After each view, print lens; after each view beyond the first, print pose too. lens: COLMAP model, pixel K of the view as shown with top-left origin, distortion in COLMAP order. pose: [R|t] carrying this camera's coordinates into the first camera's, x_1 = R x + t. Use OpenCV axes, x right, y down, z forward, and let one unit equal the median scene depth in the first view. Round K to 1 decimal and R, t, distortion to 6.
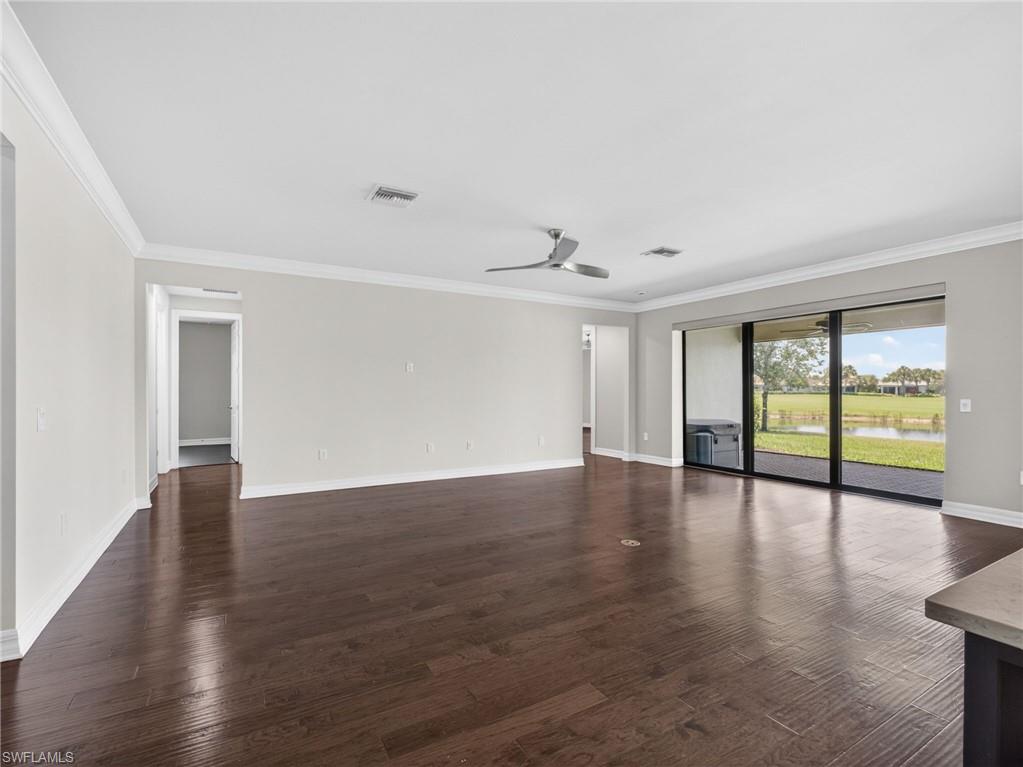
lens RADIAL K [[480.6, 0, 511.4], [0, 480.6, 388.1], [0, 0, 1]] dist [-0.005181, -0.000658]
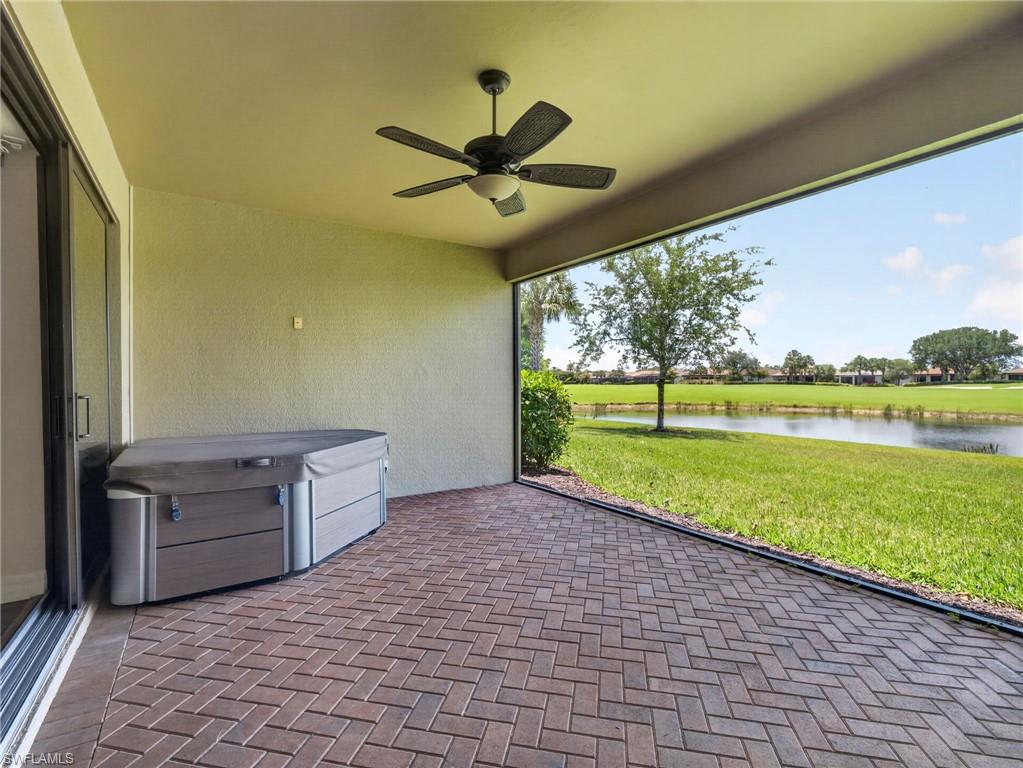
lens RADIAL K [[480.6, 0, 511.6], [0, 480.6, 386.1], [0, 0, 1]] dist [-0.005181, -0.000658]
pose [[0.998564, -0.004732, 0.053358, 0.647279], [0.004027, 0.999903, 0.013313, 0.019502], [-0.053416, -0.013079, 0.998487, 0.662637]]
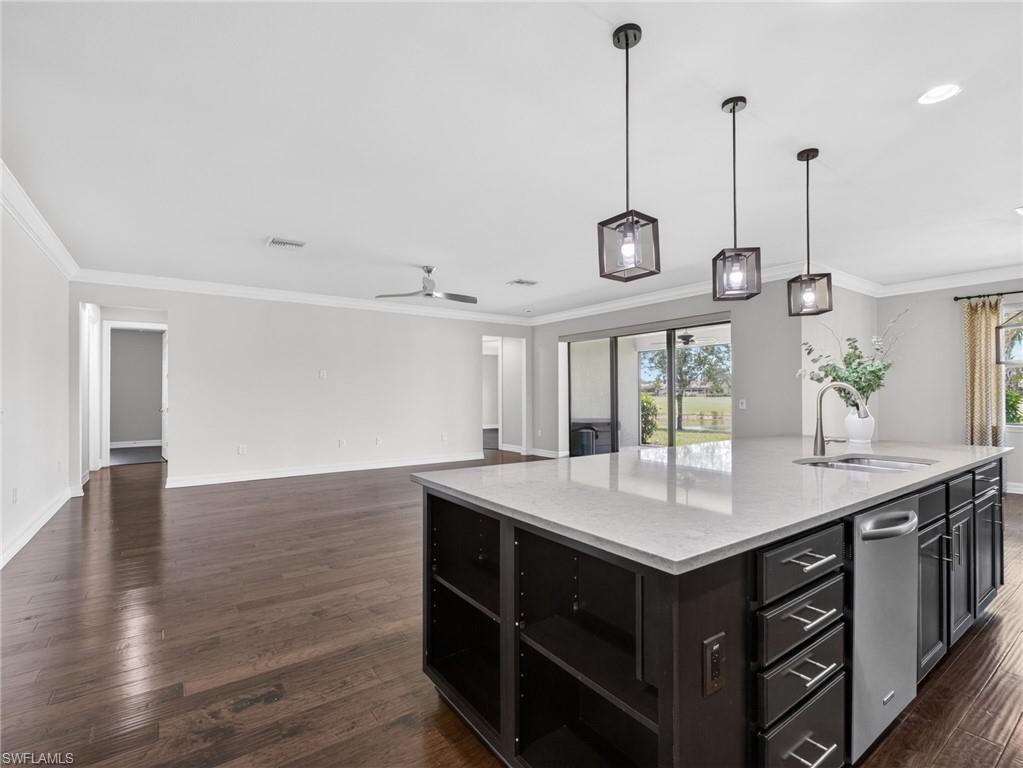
lens RADIAL K [[480.6, 0, 508.9], [0, 480.6, 389.1], [0, 0, 1]] dist [-0.005181, -0.000658]
pose [[0.996268, -0.002244, 0.086280, 0.110489], [0.002689, 0.999984, -0.005040, -0.000076], [-0.086268, 0.005254, 0.996258, -0.155073]]
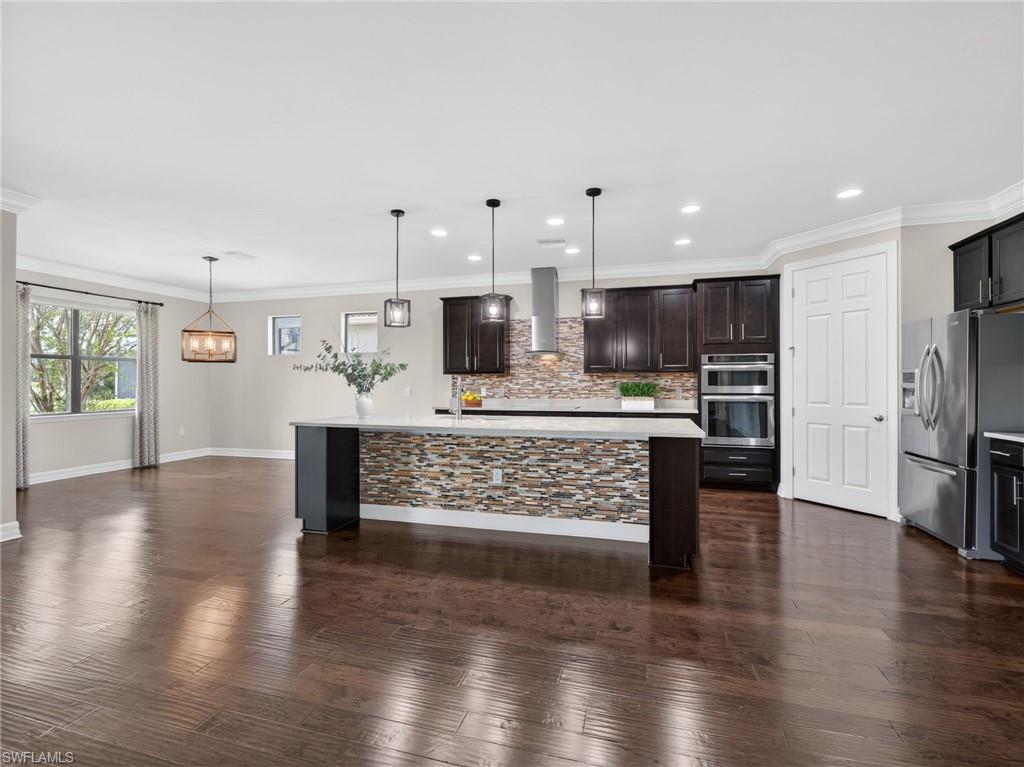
lens RADIAL K [[481.0, 0, 507.8], [0, 481.0, 382.7], [0, 0, 1]] dist [-0.005181, -0.000658]
pose [[-0.683587, 0.000272, 0.729869, -0.094849], [-0.000879, 0.999999, -0.001196, 0.001424], [-0.729869, -0.001459, -0.683586, 0.477841]]
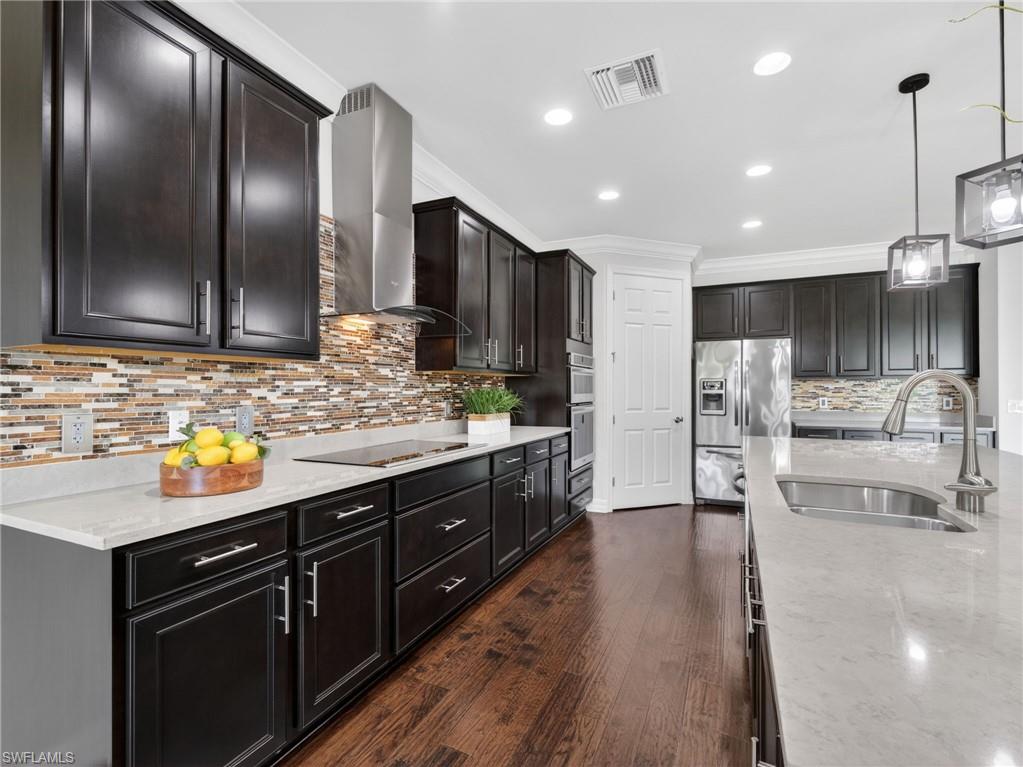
lens RADIAL K [[480.6, 0, 512.6], [0, 480.6, 387.4], [0, 0, 1]] dist [-0.005181, -0.000658]
pose [[-0.813651, -0.002647, -0.581347, 0.570712], [0.001753, 0.999974, -0.007008, 0.001257], [0.581350, -0.006721, -0.813626, 0.188938]]
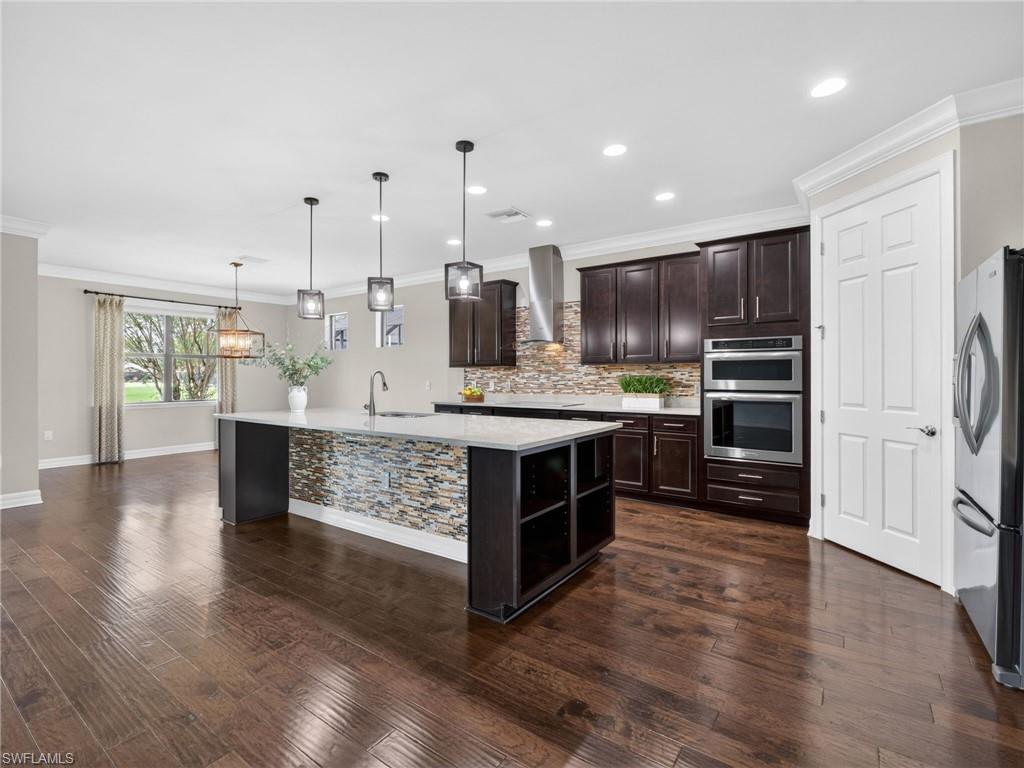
lens RADIAL K [[481.0, 0, 509.9], [0, 481.0, 374.9], [0, 0, 1]] dist [-0.005181, -0.000658]
pose [[-0.408848, 0.003714, 0.912595, -0.180624], [-0.000782, 0.999990, -0.004420, 0.001628], [-0.912602, -0.002521, -0.408841, 0.219291]]
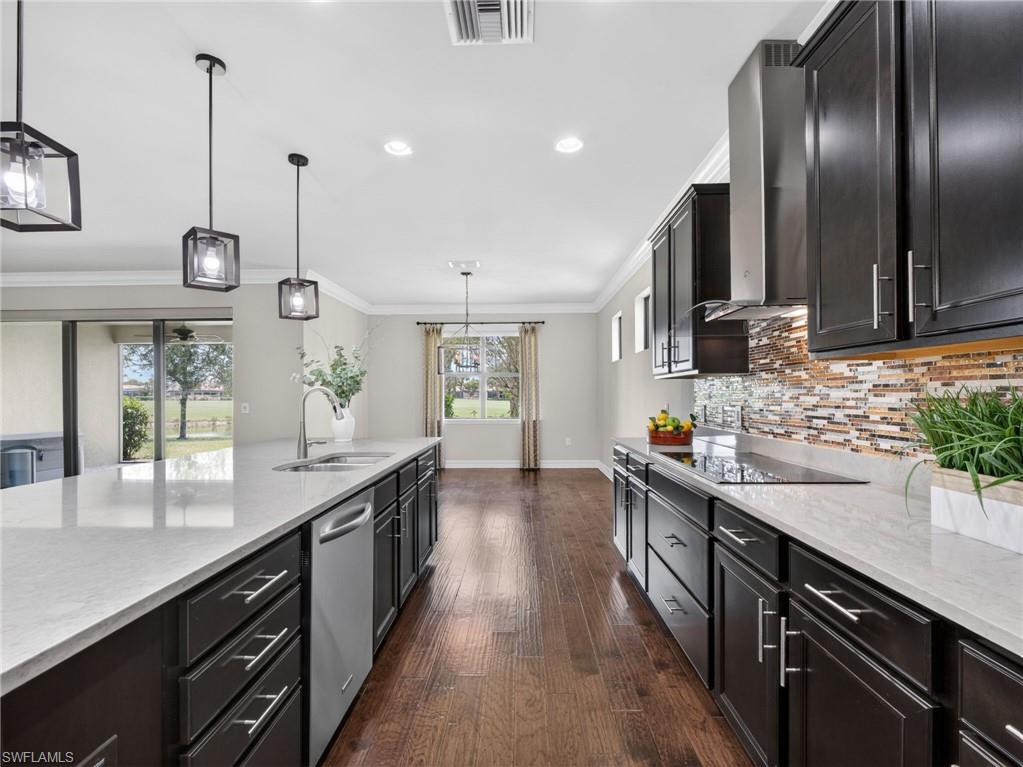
lens RADIAL K [[480.6, 0, 513.1], [0, 480.6, 390.4], [0, 0, 1]] dist [-0.005181, -0.000658]
pose [[0.520870, 0.005118, 0.853620, 0.143733], [0.001148, 0.999977, -0.006695, -0.000440], [-0.853635, 0.004467, 0.520852, -0.142956]]
